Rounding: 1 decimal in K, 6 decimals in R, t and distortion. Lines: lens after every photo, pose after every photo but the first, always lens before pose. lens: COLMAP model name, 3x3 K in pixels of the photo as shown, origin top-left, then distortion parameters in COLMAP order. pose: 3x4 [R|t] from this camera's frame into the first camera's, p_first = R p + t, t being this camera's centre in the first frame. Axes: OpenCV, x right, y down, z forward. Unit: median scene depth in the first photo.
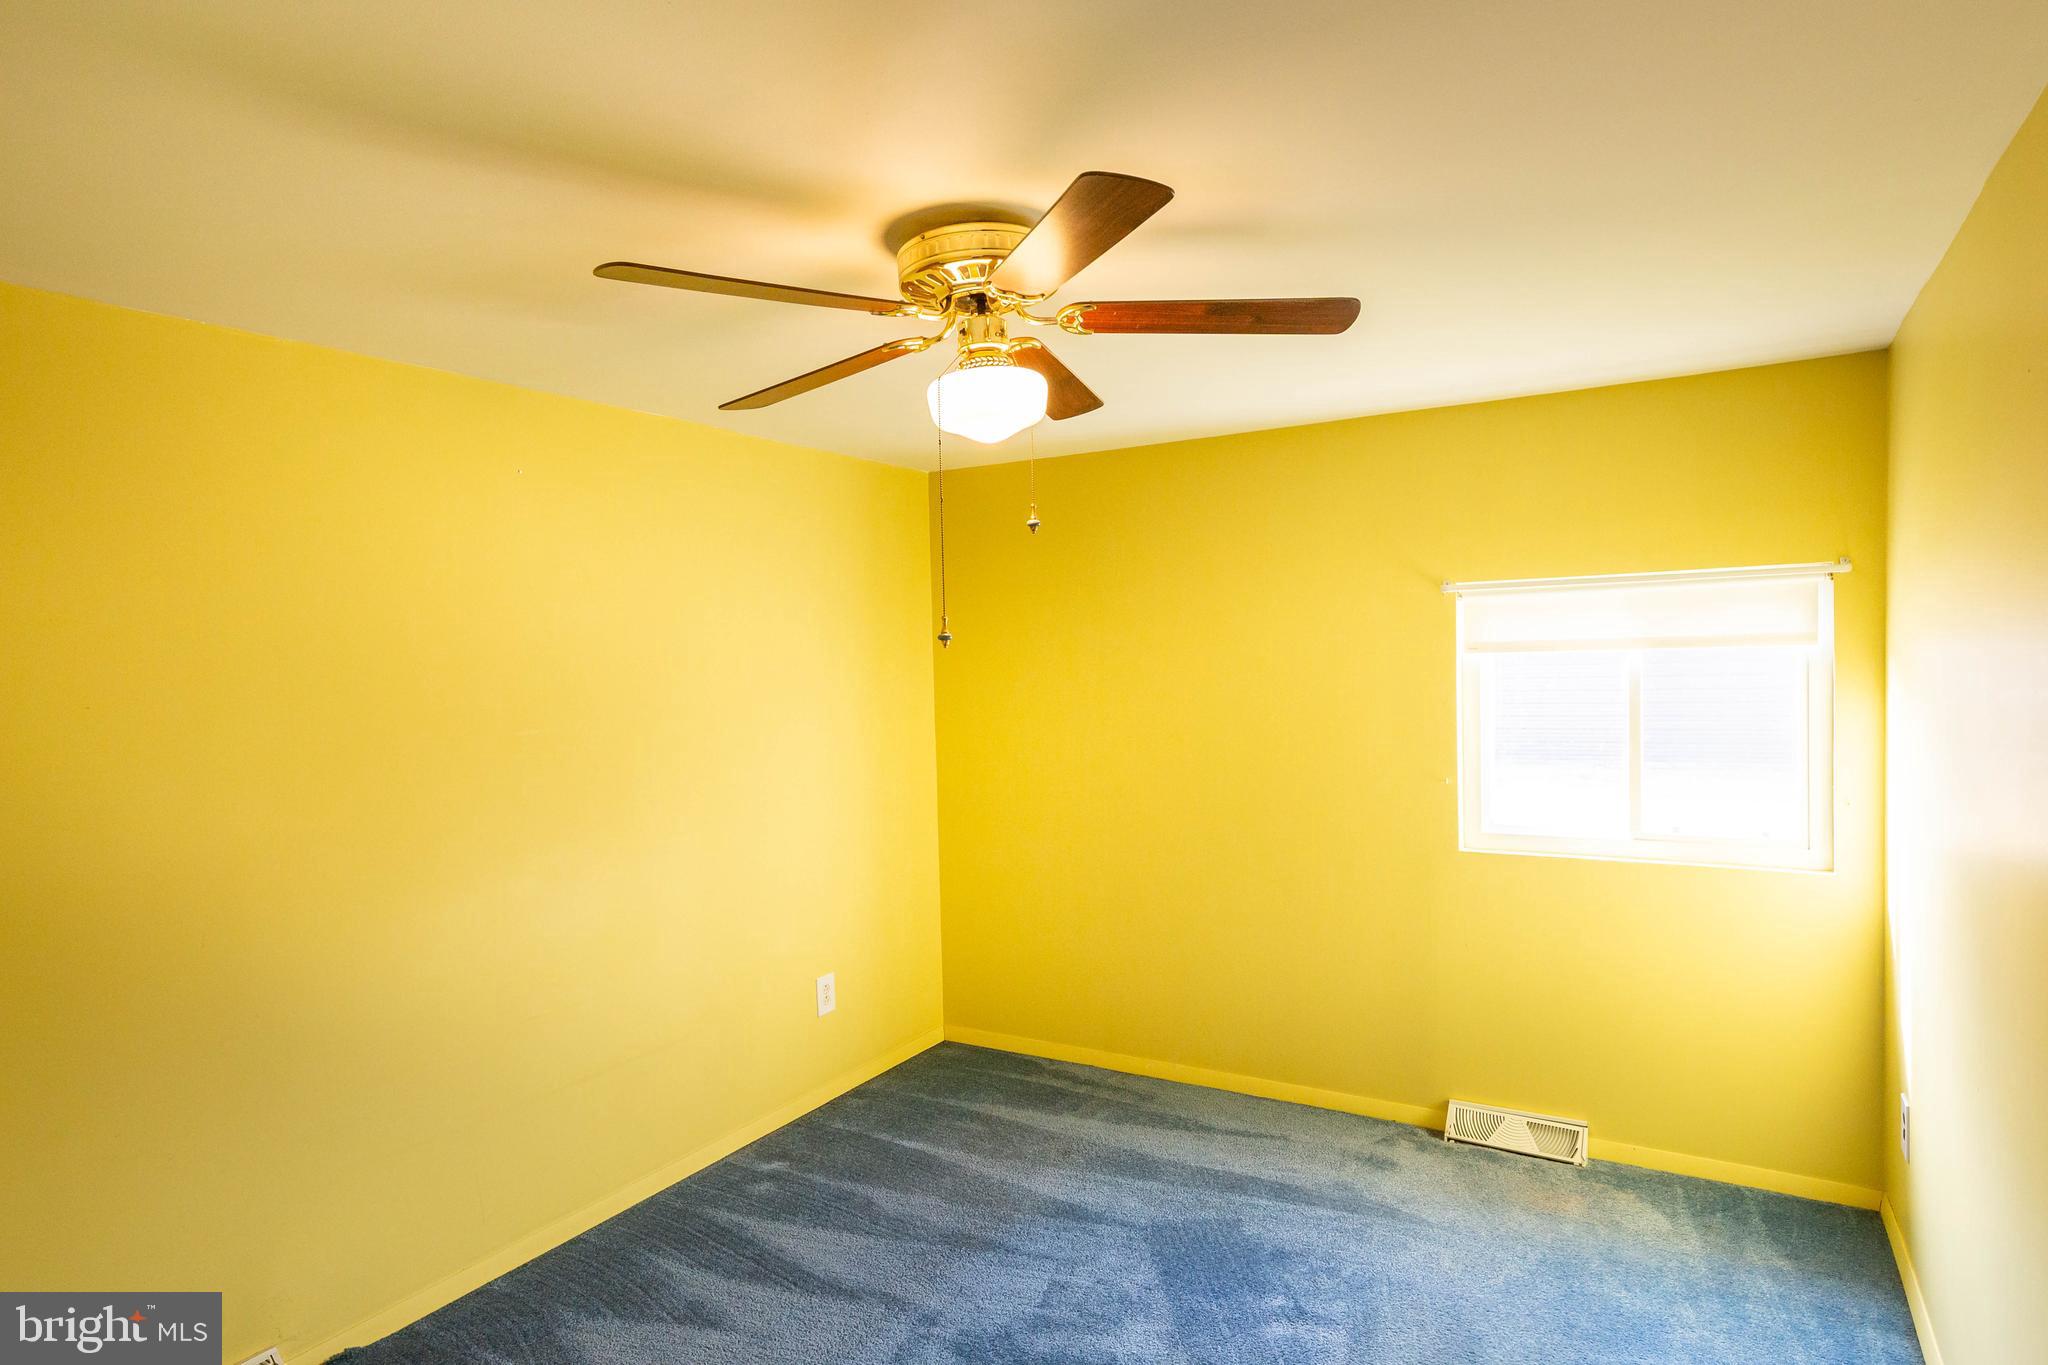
lens RADIAL K [[1137.5, 0, 1119.4], [0, 1137.5, 693.0], [0, 0, 1]] dist [0.002709, -0.002171]
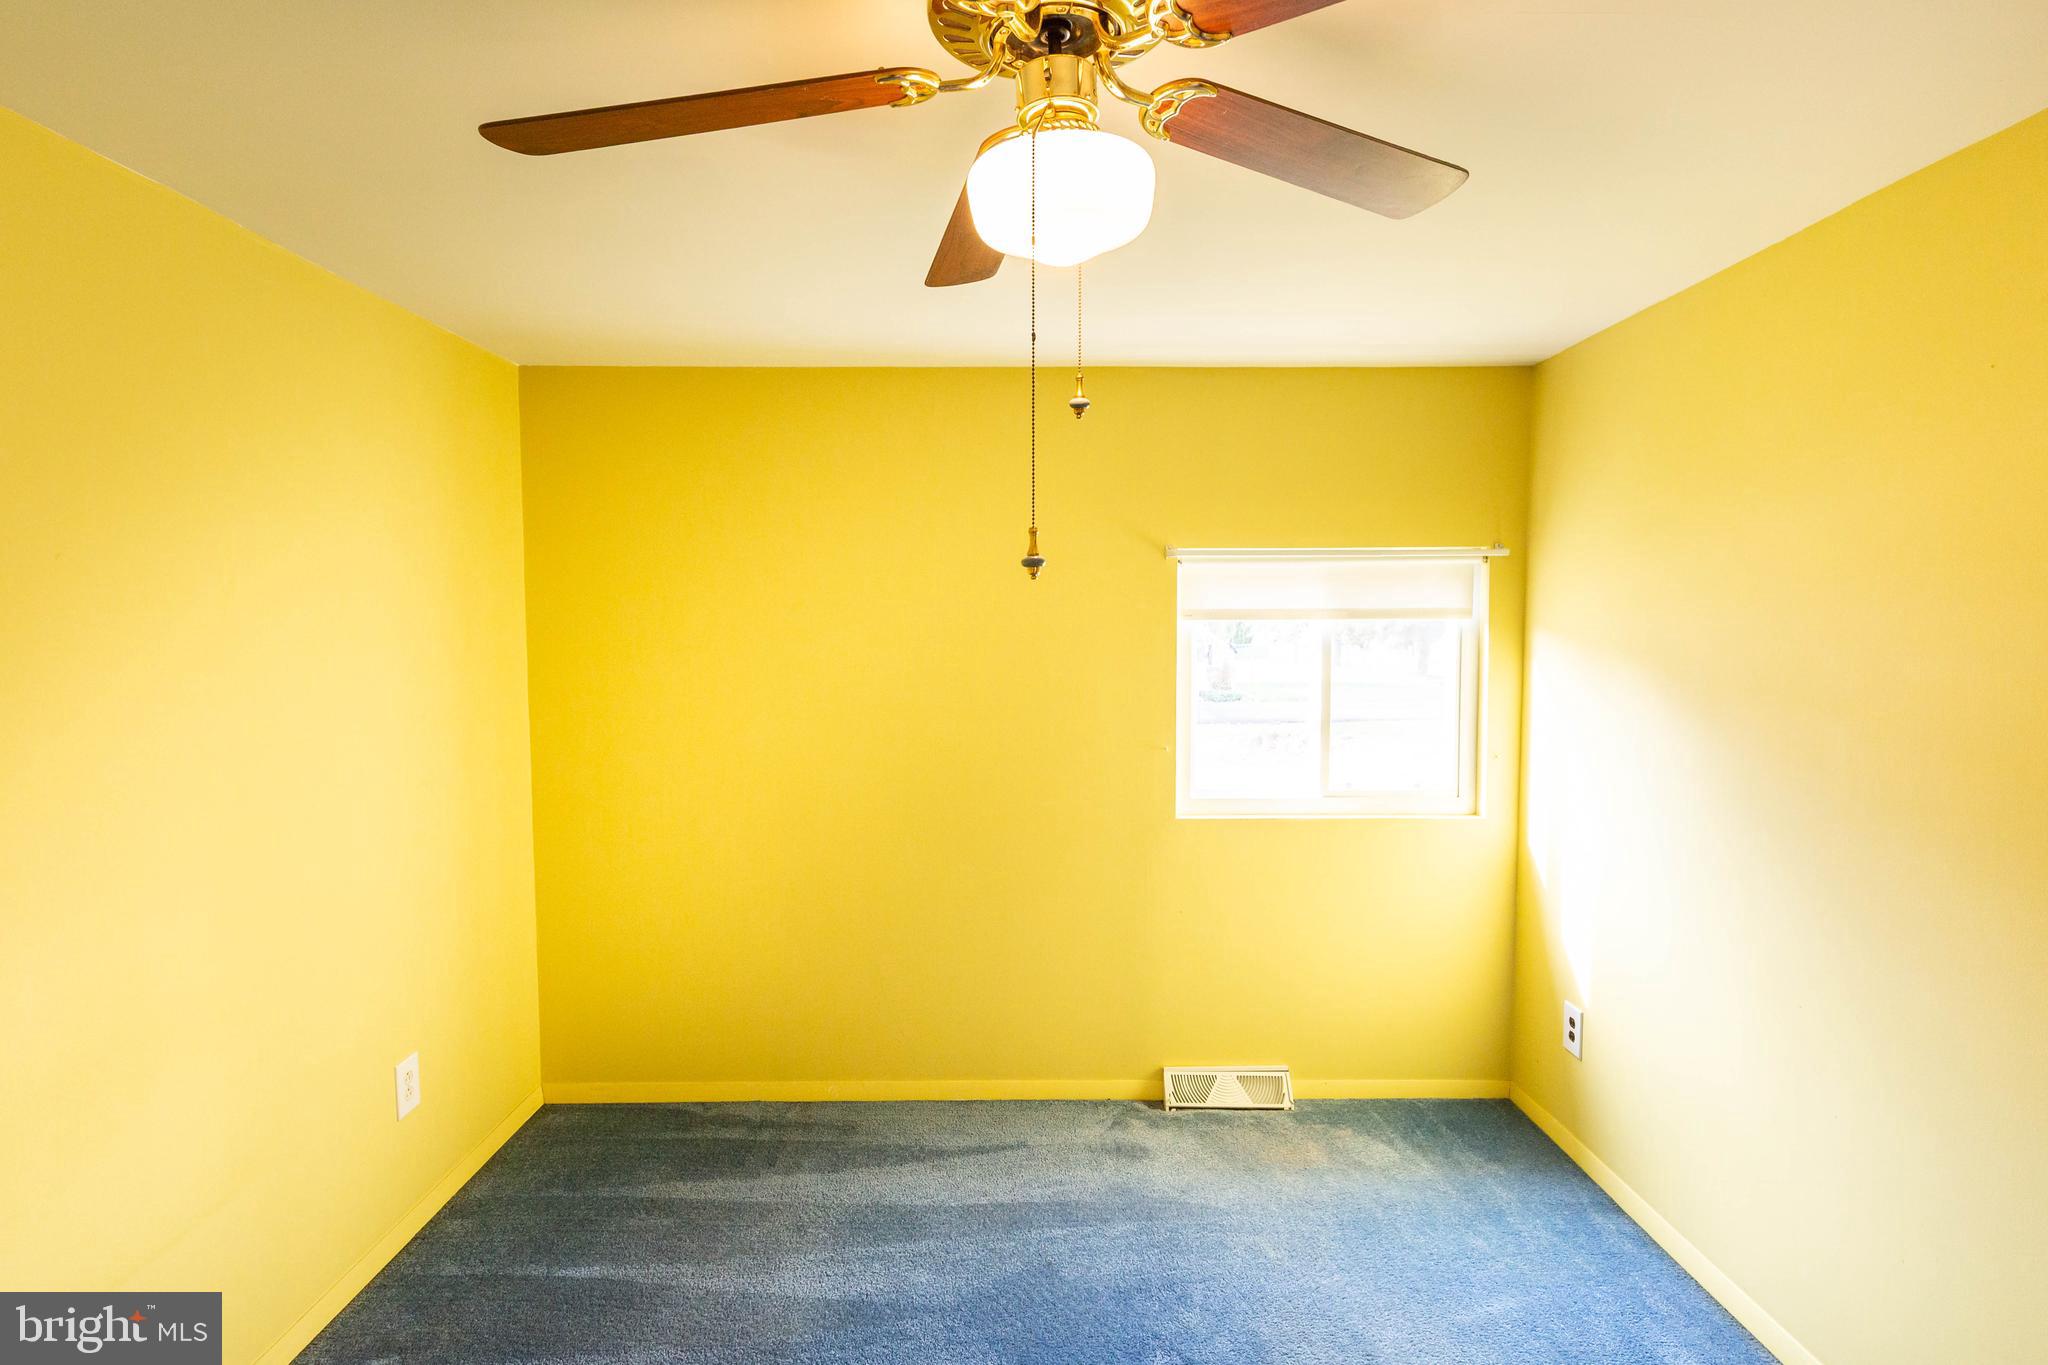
lens RADIAL K [[1005.2, 0, 1035.7], [0, 1005.2, 685.6], [0, 0, 1]] dist [-0.000957, -0.000744]
pose [[0.872593, -0.008099, 0.488382, -0.242202], [-0.002679, 0.999768, 0.021366, 0.003889], [-0.488442, -0.019952, 0.872368, 0.301183]]
